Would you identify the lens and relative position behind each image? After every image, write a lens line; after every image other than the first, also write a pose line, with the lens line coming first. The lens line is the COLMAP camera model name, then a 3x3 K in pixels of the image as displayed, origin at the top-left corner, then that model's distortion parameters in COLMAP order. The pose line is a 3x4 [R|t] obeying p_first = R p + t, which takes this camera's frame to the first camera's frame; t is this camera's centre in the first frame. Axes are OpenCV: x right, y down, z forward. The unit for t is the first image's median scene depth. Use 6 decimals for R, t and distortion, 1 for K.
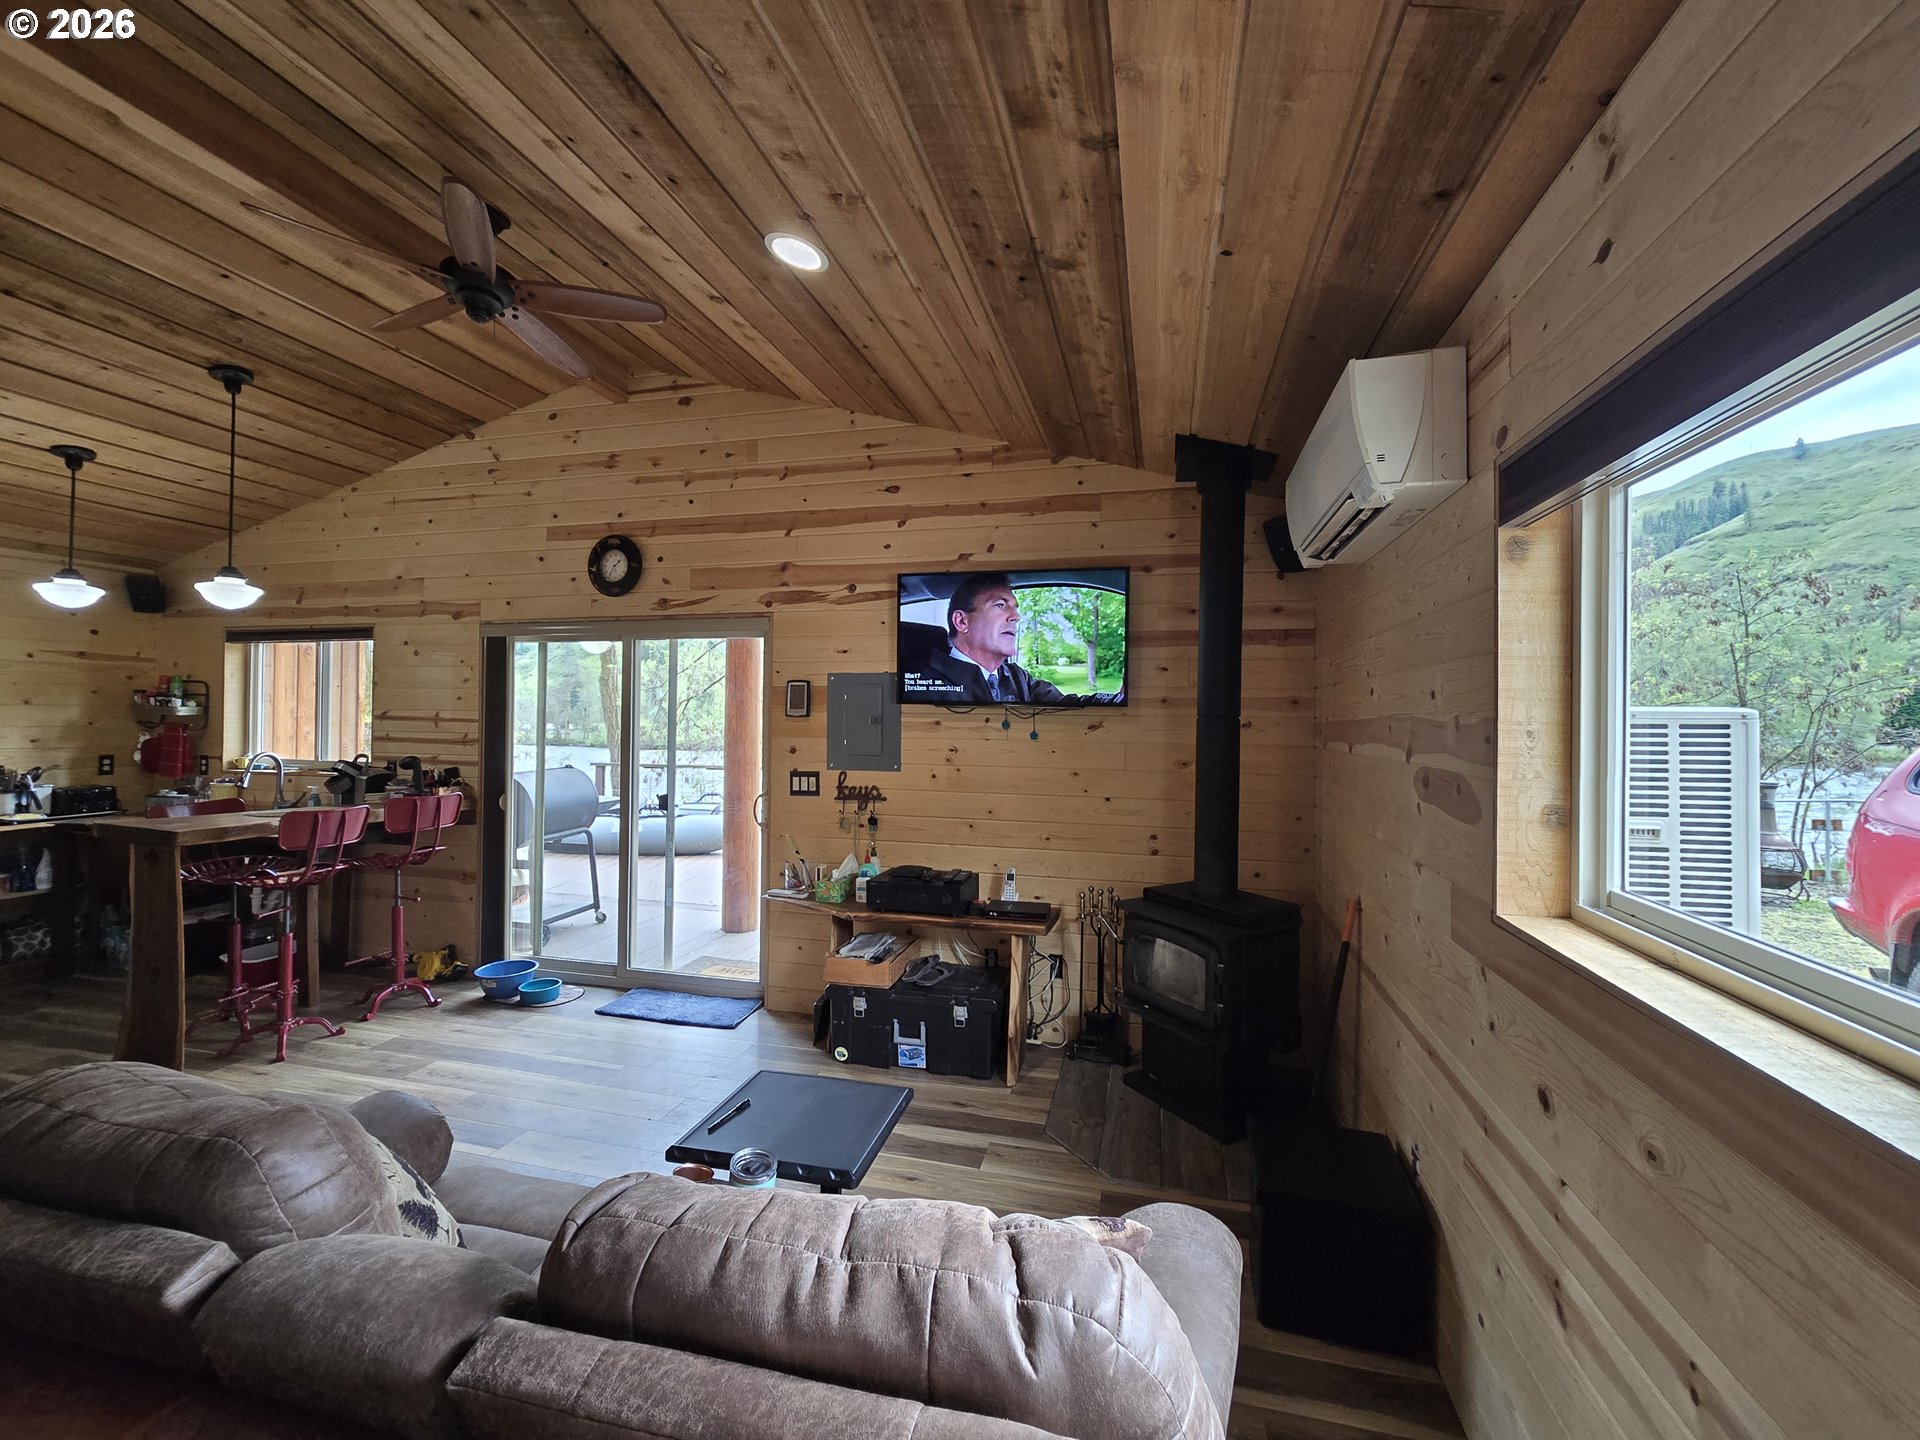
lens RADIAL K [[792.4, 0, 957.7], [0, 792.4, 710.0], [0, 0, 1]] dist [-0.000764, 0.000610]
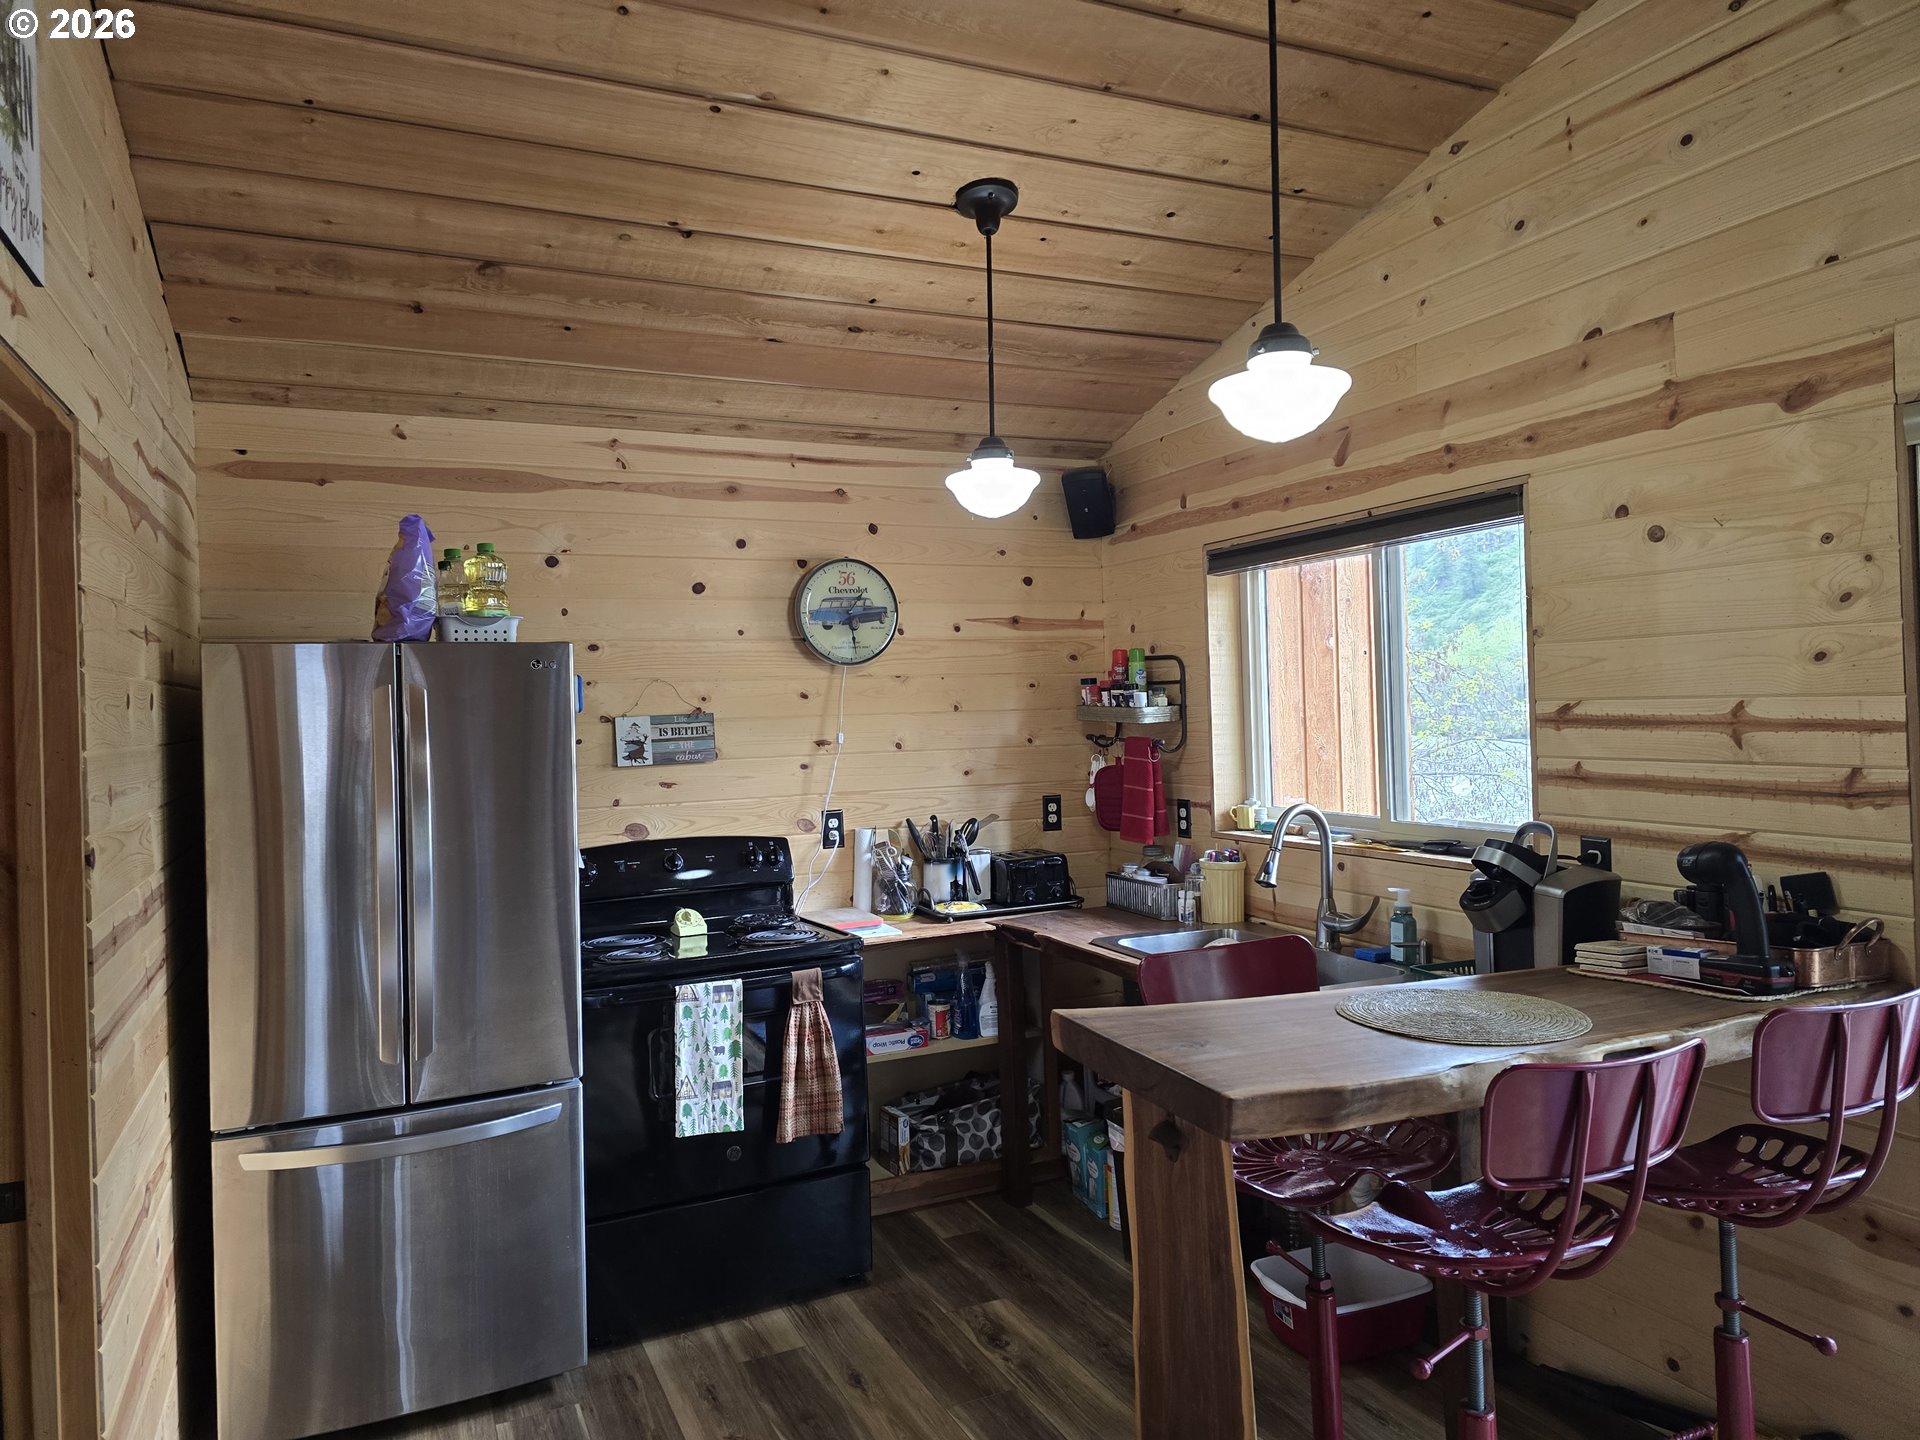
lens RADIAL K [[1304.7, 0, 960.0], [0, 1304.7, 720.0], [0, 0, 1]] dist [0.001005, 0.001681]
pose [[0.638094, -0.022821, -0.769620, -0.427086], [0.044827, 0.998966, 0.007545, -0.007975], [0.768653, -0.039314, 0.638457, 0.382832]]
